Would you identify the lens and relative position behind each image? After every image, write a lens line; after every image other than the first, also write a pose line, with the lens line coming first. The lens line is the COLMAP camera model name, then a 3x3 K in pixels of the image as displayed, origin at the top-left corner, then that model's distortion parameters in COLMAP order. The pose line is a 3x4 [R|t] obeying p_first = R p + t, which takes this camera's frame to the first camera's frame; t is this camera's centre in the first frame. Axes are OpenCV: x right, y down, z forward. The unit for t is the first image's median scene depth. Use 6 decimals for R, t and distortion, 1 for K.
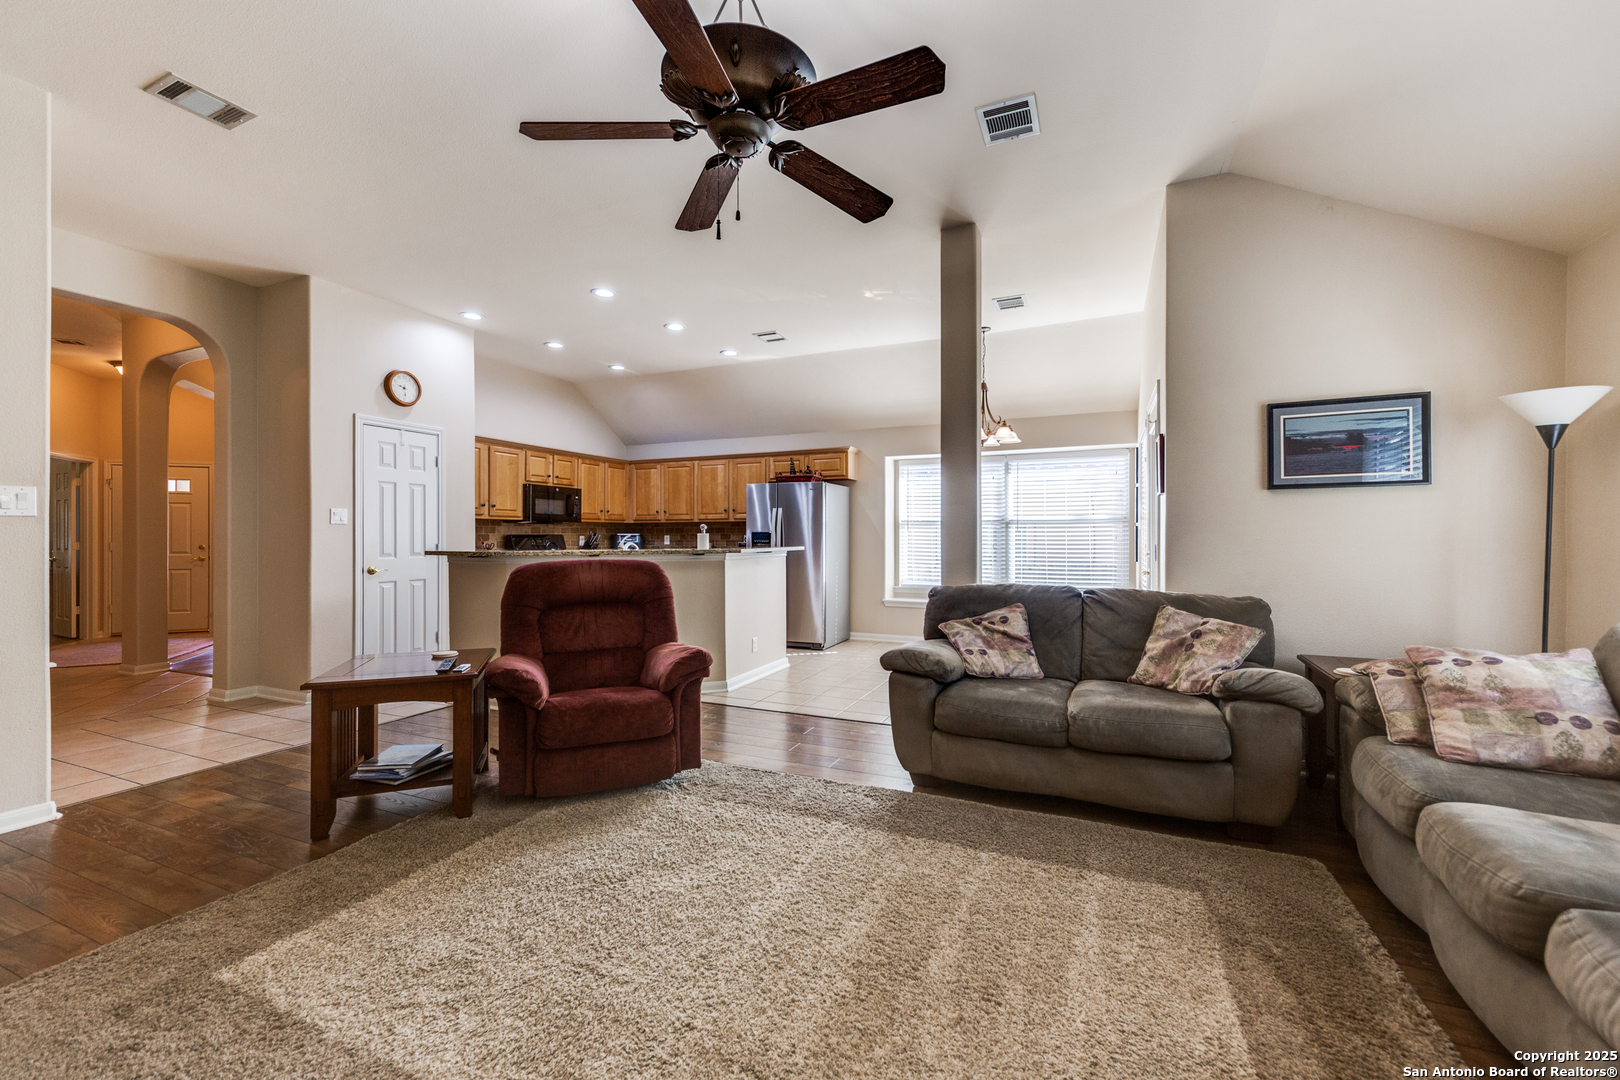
lens RADIAL K [[657.9, 0, 811.6], [0, 657.9, 539.9], [0, 0, 1]] dist [0.002339, -0.000398]
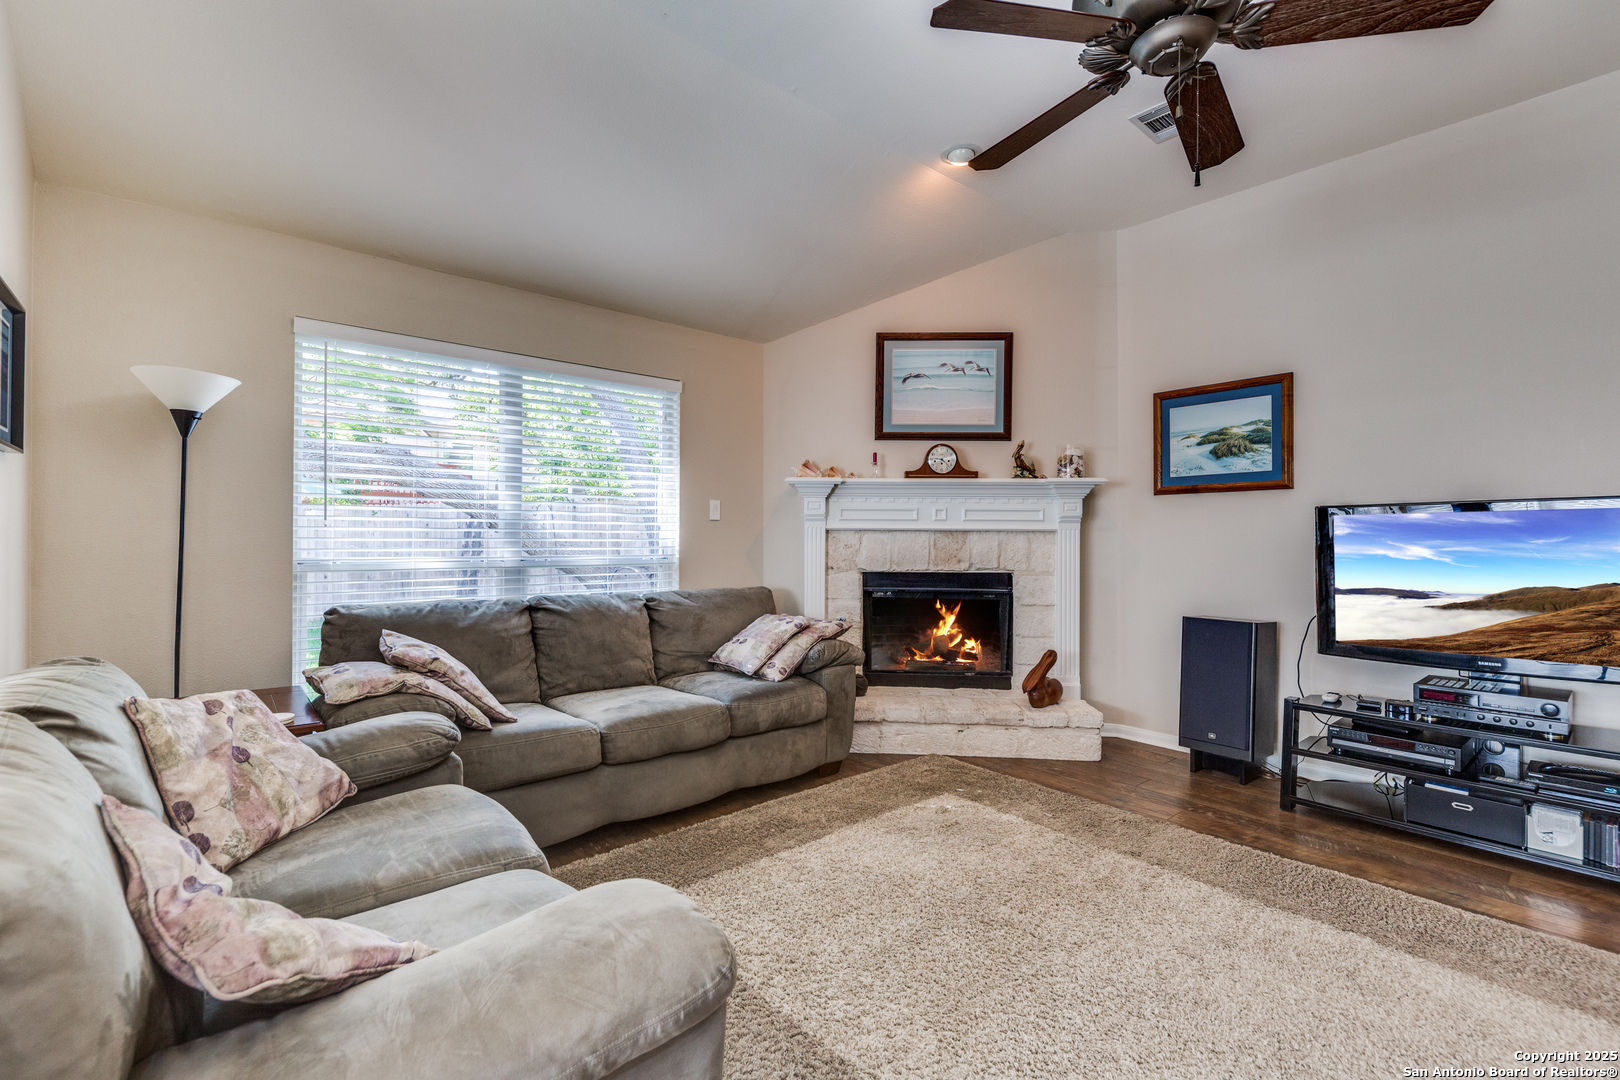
lens RADIAL K [[717.7, 0, 804.2], [0, 717.7, 537.7], [0, 0, 1]] dist [0.009262, -0.005039]
pose [[-0.902310, -0.002373, 0.431082, -0.023404], [-0.001295, 0.999995, 0.002795, -0.002013], [-0.431086, 0.001964, -0.902309, 0.560784]]
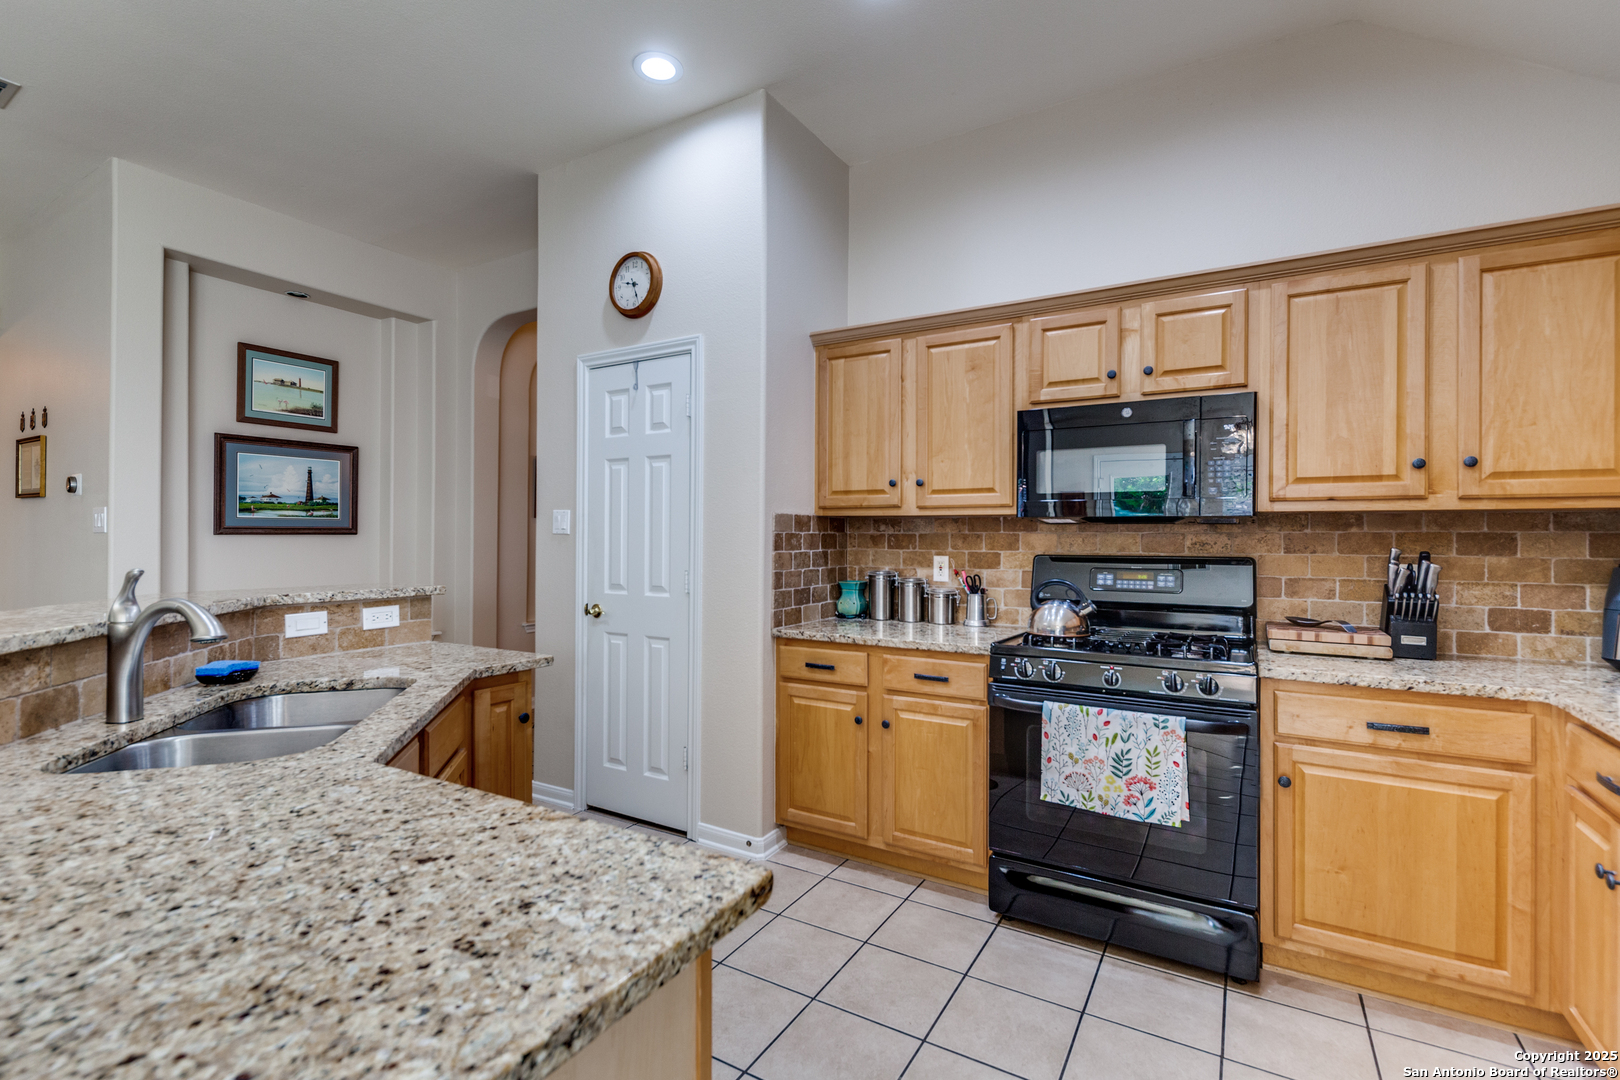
lens RADIAL K [[717.7, 0, 815.8], [0, 717.7, 534.0], [0, 0, 1]] dist [0.009262, -0.005039]
pose [[-0.122151, -0.007901, -0.992480, -0.034021], [-0.011968, 0.999907, -0.006487, -0.015401], [0.992439, 0.011086, -0.122234, 0.909398]]
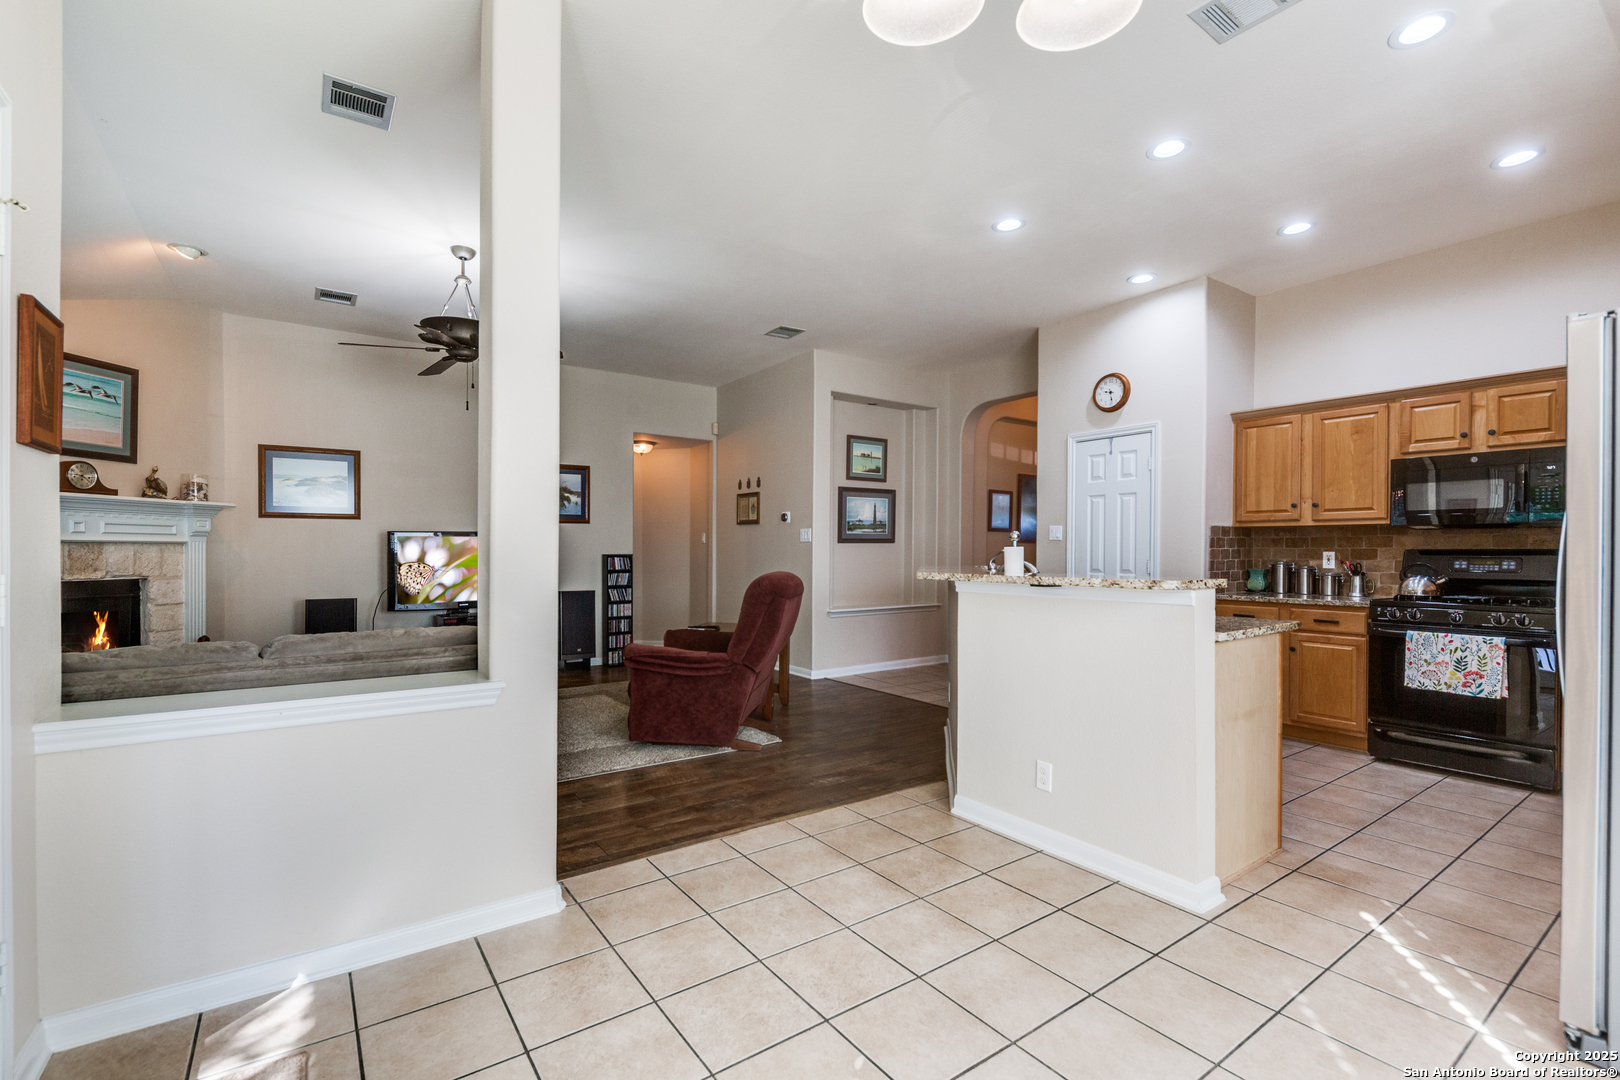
lens RADIAL K [[717.7, 0, 808.7], [0, 717.7, 557.2], [0, 0, 1]] dist [0.009262, -0.005039]
pose [[-0.515634, 0.007214, -0.856779, 0.350533], [-0.007086, 0.999894, 0.012683, -0.005555], [0.856780, 0.012611, -0.515528, 0.861826]]
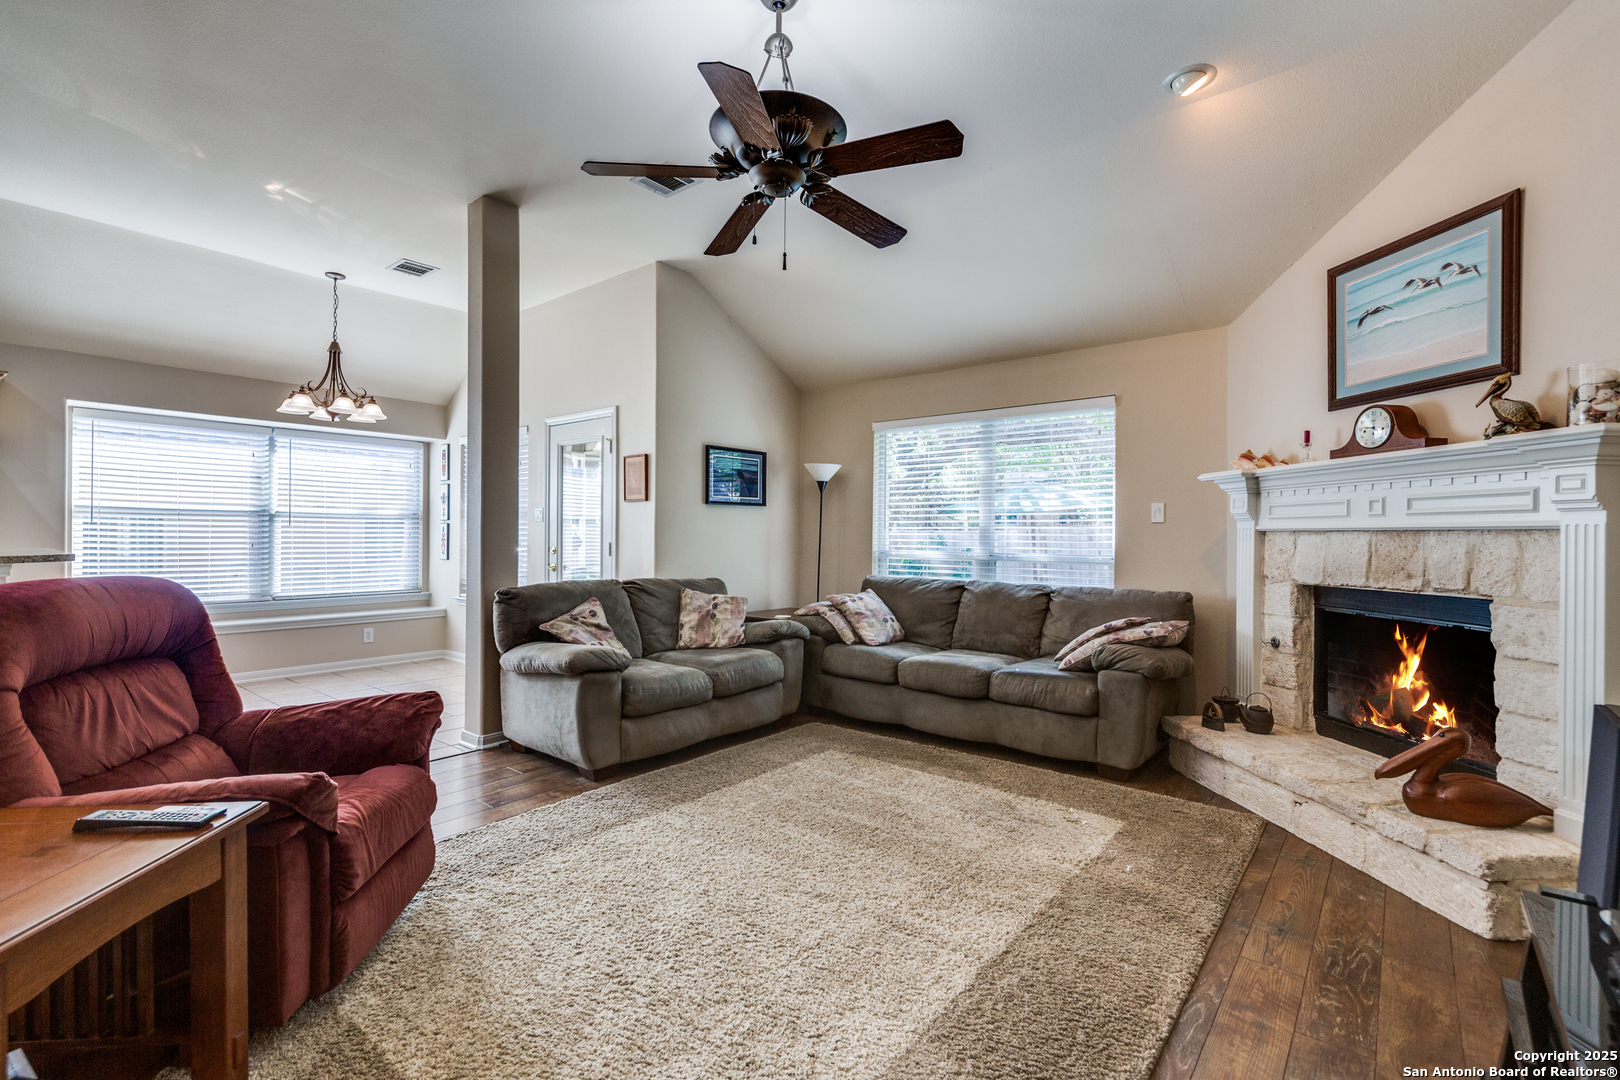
lens RADIAL K [[717.7, 0, 803.6], [0, 717.7, 539.4], [0, 0, 1]] dist [0.009262, -0.005039]
pose [[0.266606, -0.000453, 0.963806, -0.359873], [-0.003346, 0.999993, 0.001396, -0.000711], [-0.963800, -0.003597, 0.266602, 0.175053]]
